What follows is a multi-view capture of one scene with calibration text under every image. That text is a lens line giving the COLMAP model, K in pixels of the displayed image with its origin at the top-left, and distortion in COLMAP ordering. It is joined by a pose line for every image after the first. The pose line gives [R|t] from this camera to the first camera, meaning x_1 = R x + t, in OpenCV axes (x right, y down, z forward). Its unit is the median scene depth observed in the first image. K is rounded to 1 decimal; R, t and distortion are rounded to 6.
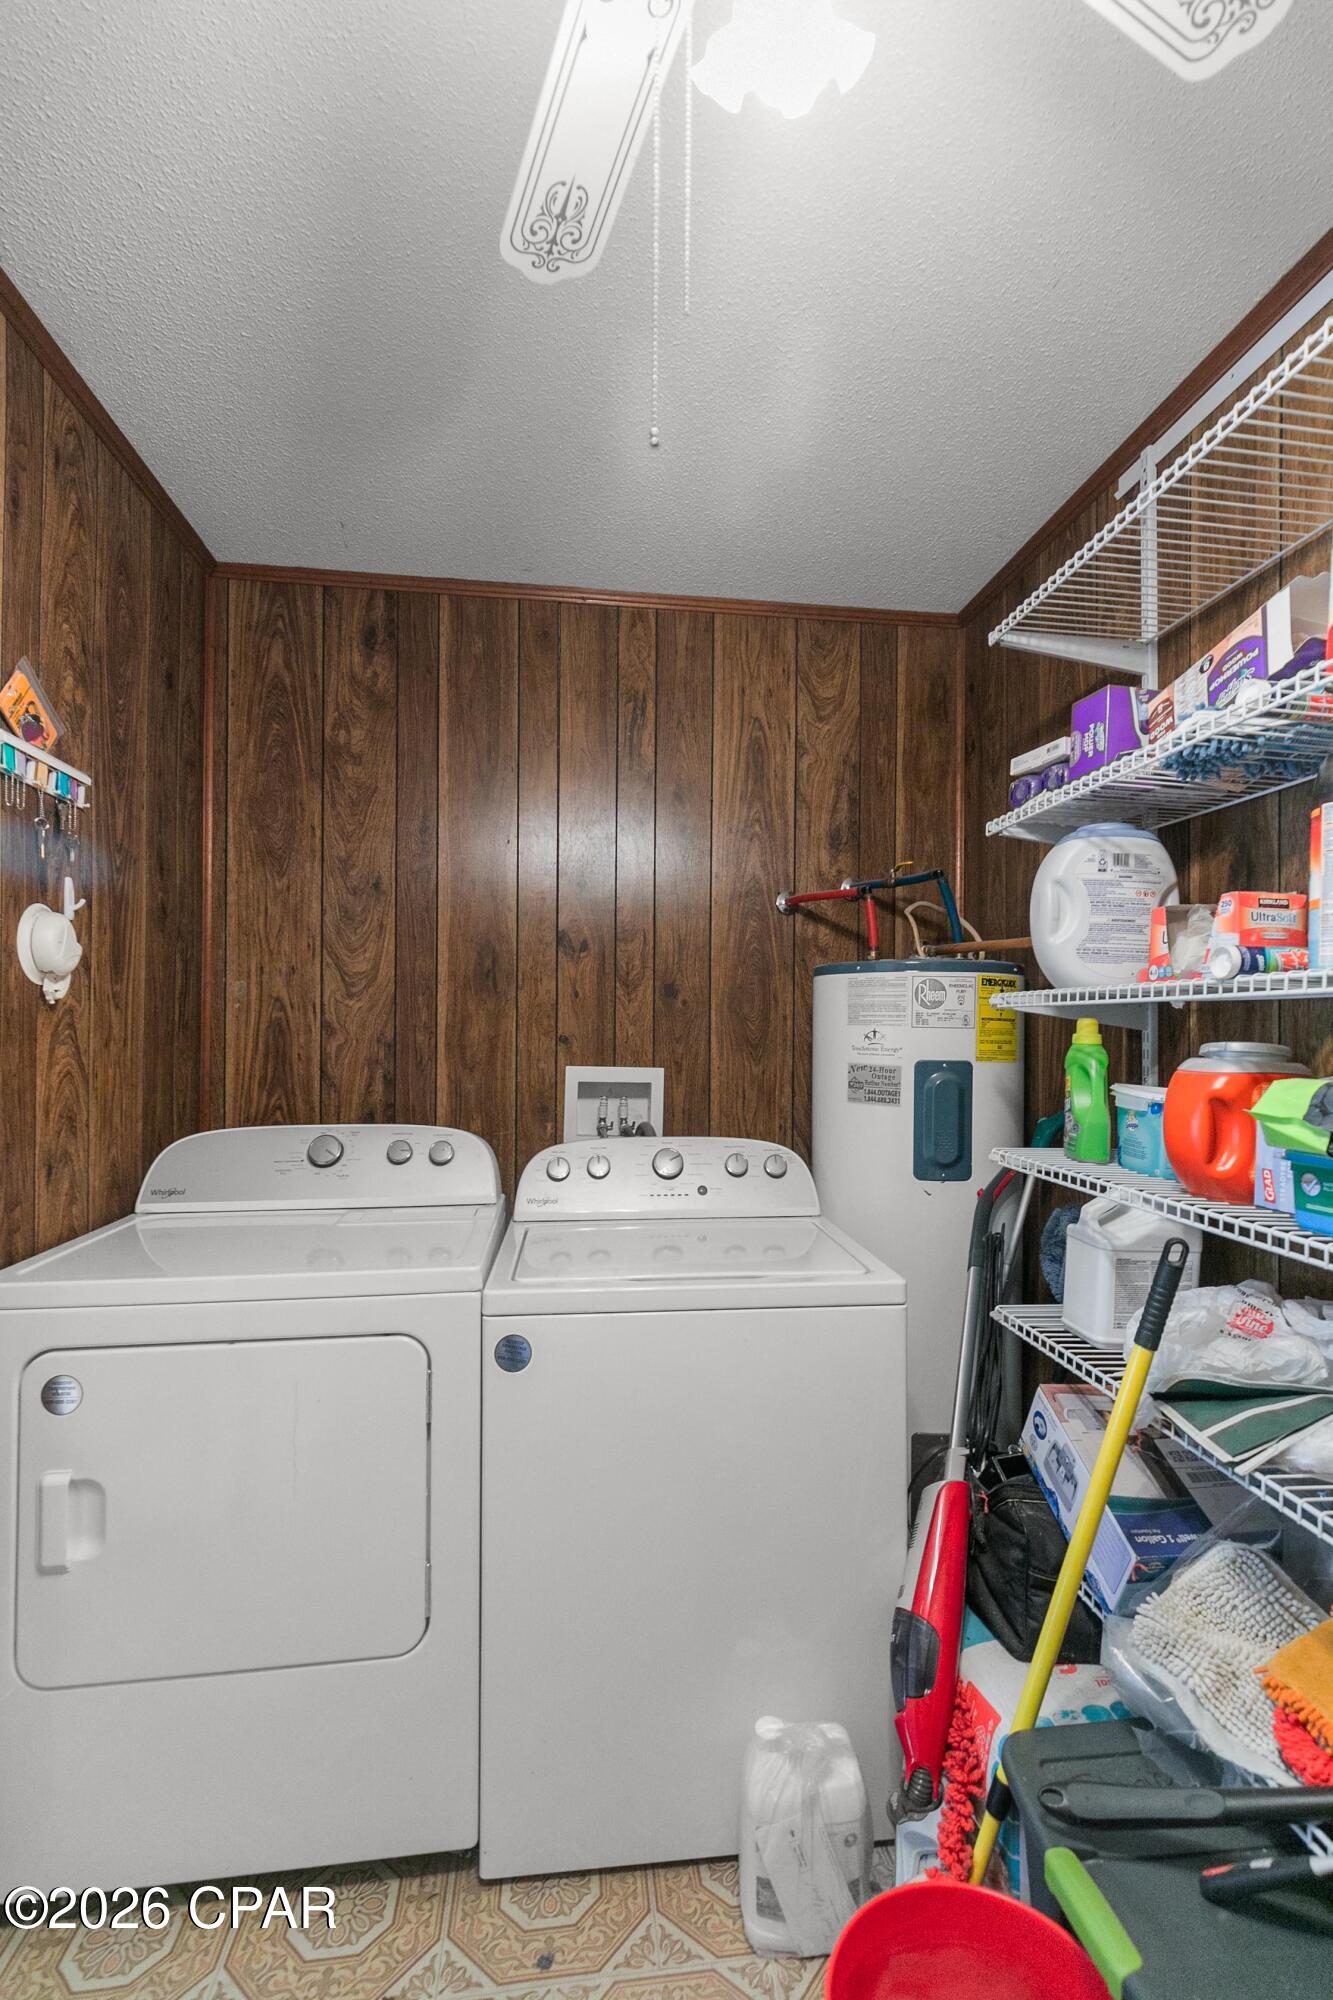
lens RADIAL K [[903.5, 0, 671.4], [0, 903.5, 1033.8], [0, 0, 1]] dist [0.001493, -0.000079]
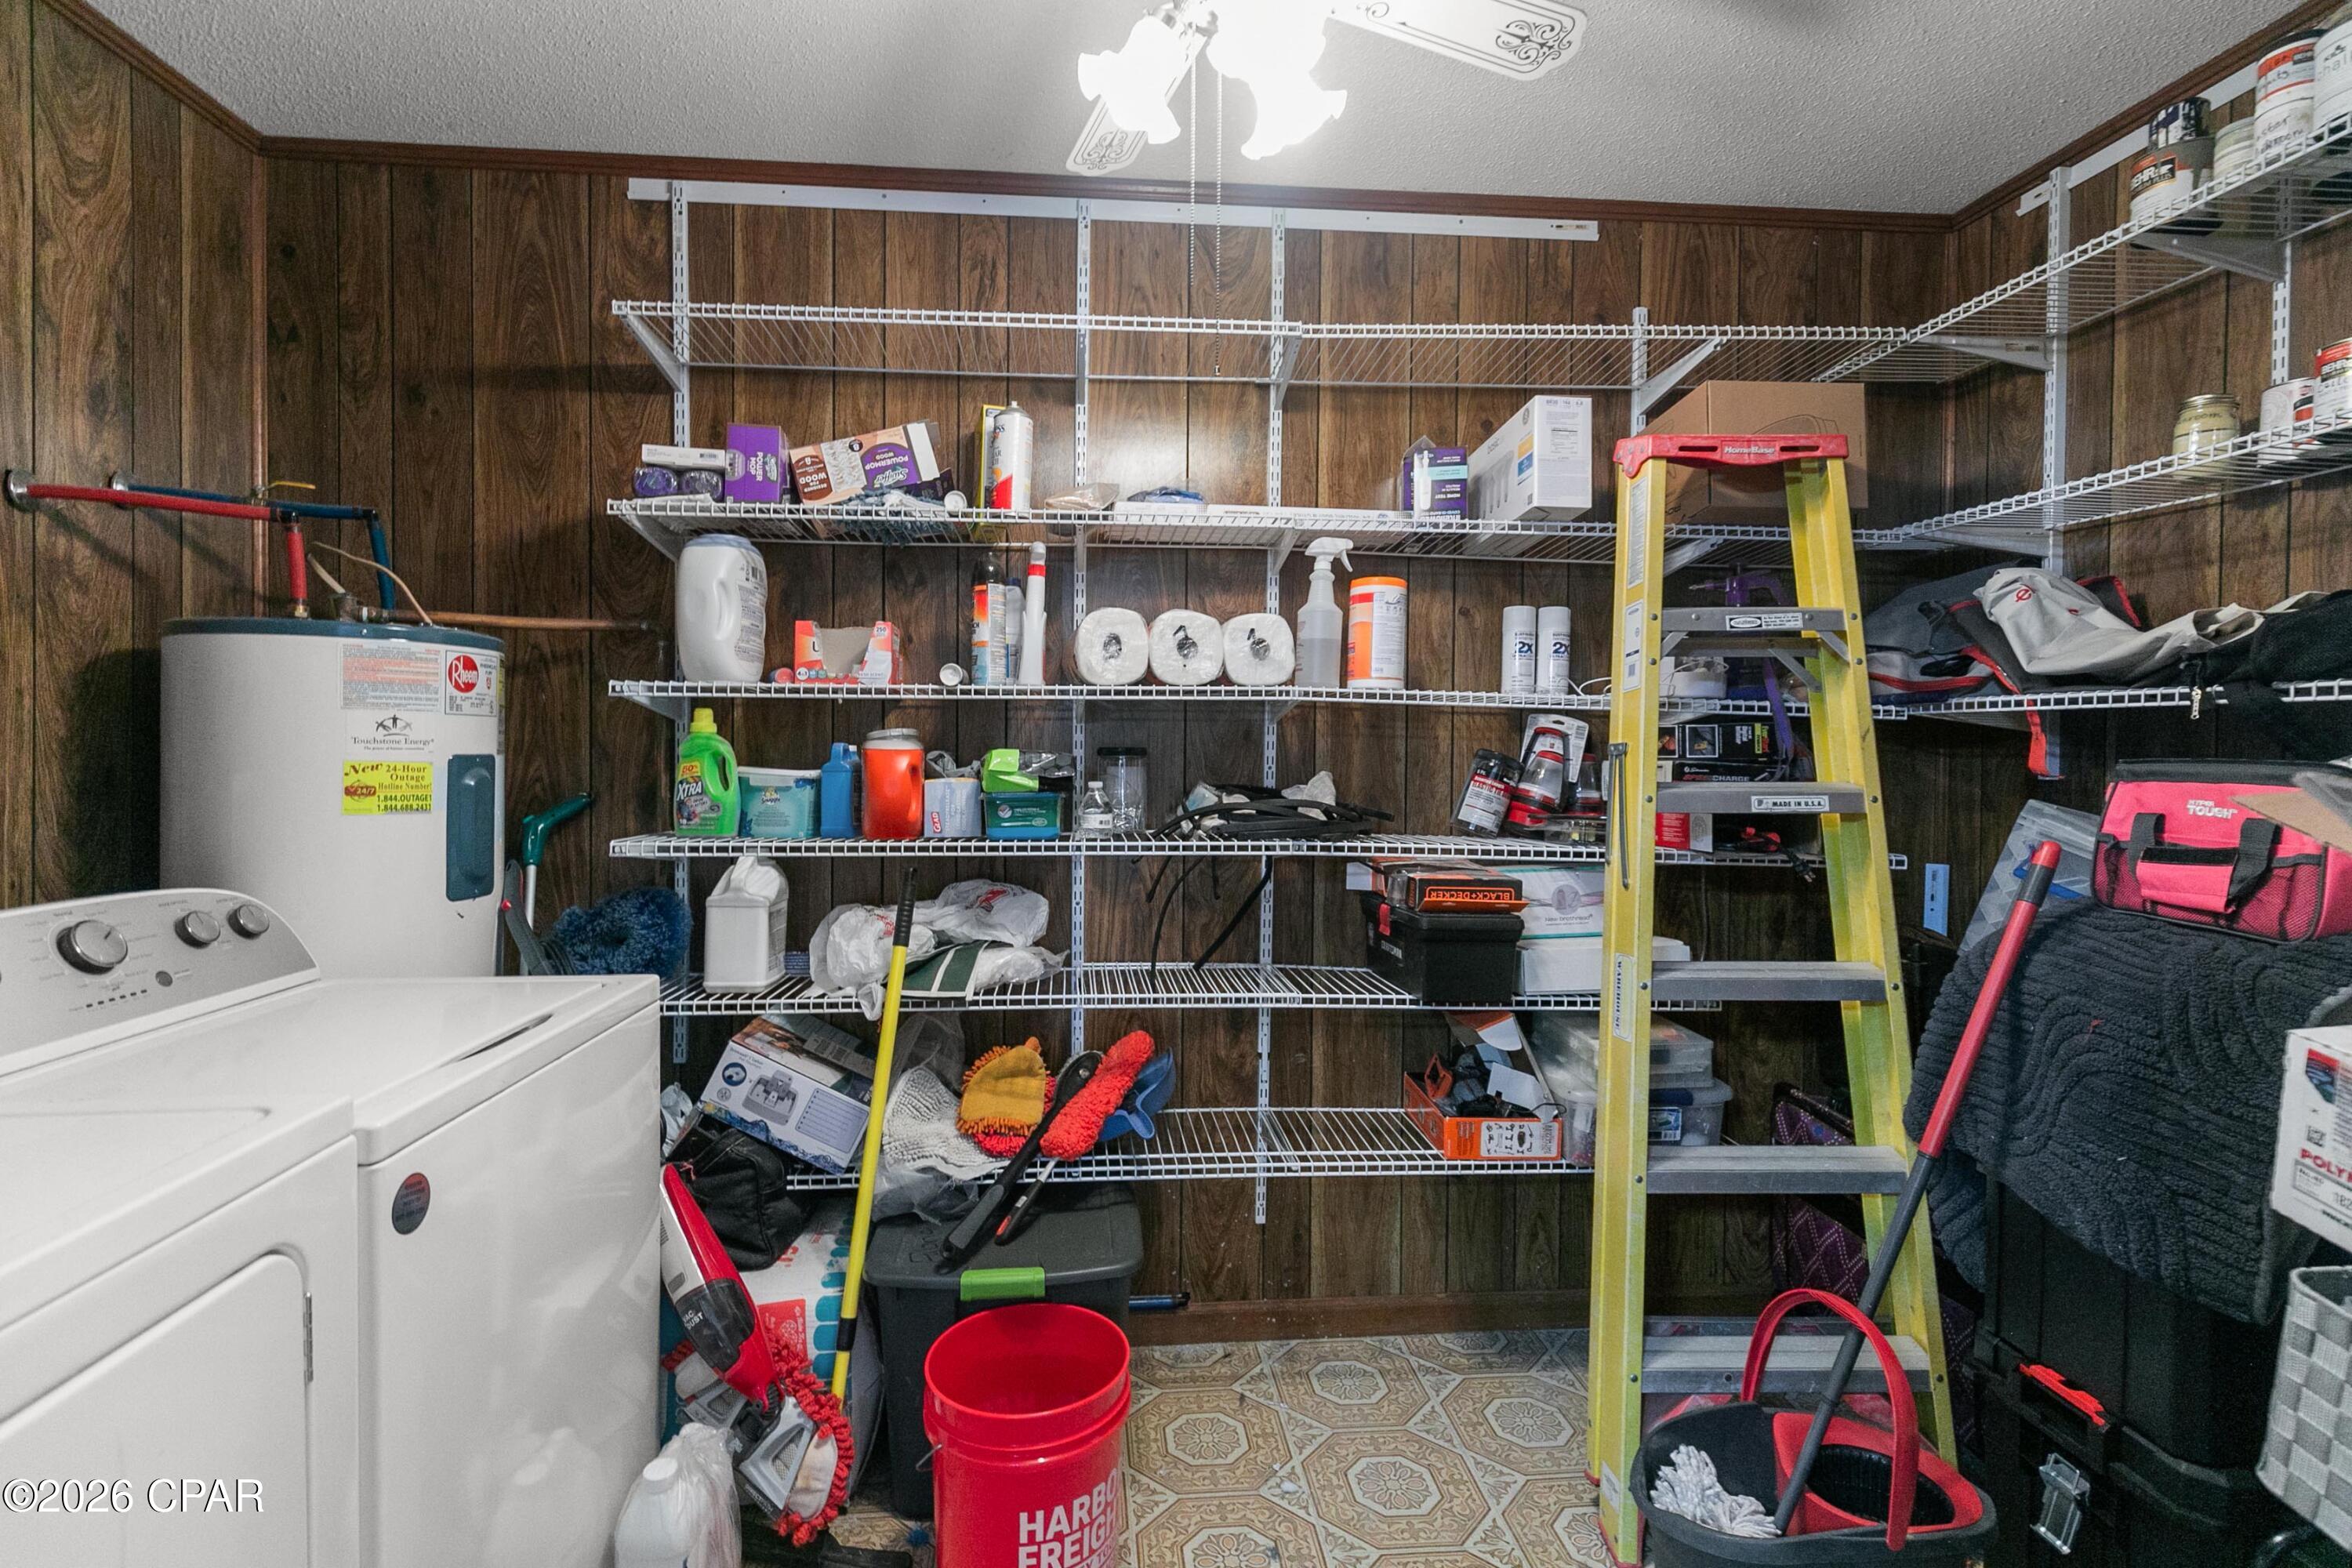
lens RADIAL K [[1062.5, 0, 1174.9], [0, 1062.5, 798.4], [0, 0, 1]] dist [0.001493, -0.000079]
pose [[0.043945, -0.057852, 0.997358, -0.528868], [0.001707, 0.998325, 0.057833, 0.011560], [-0.999032, -0.000839, 0.043970, 0.247184]]
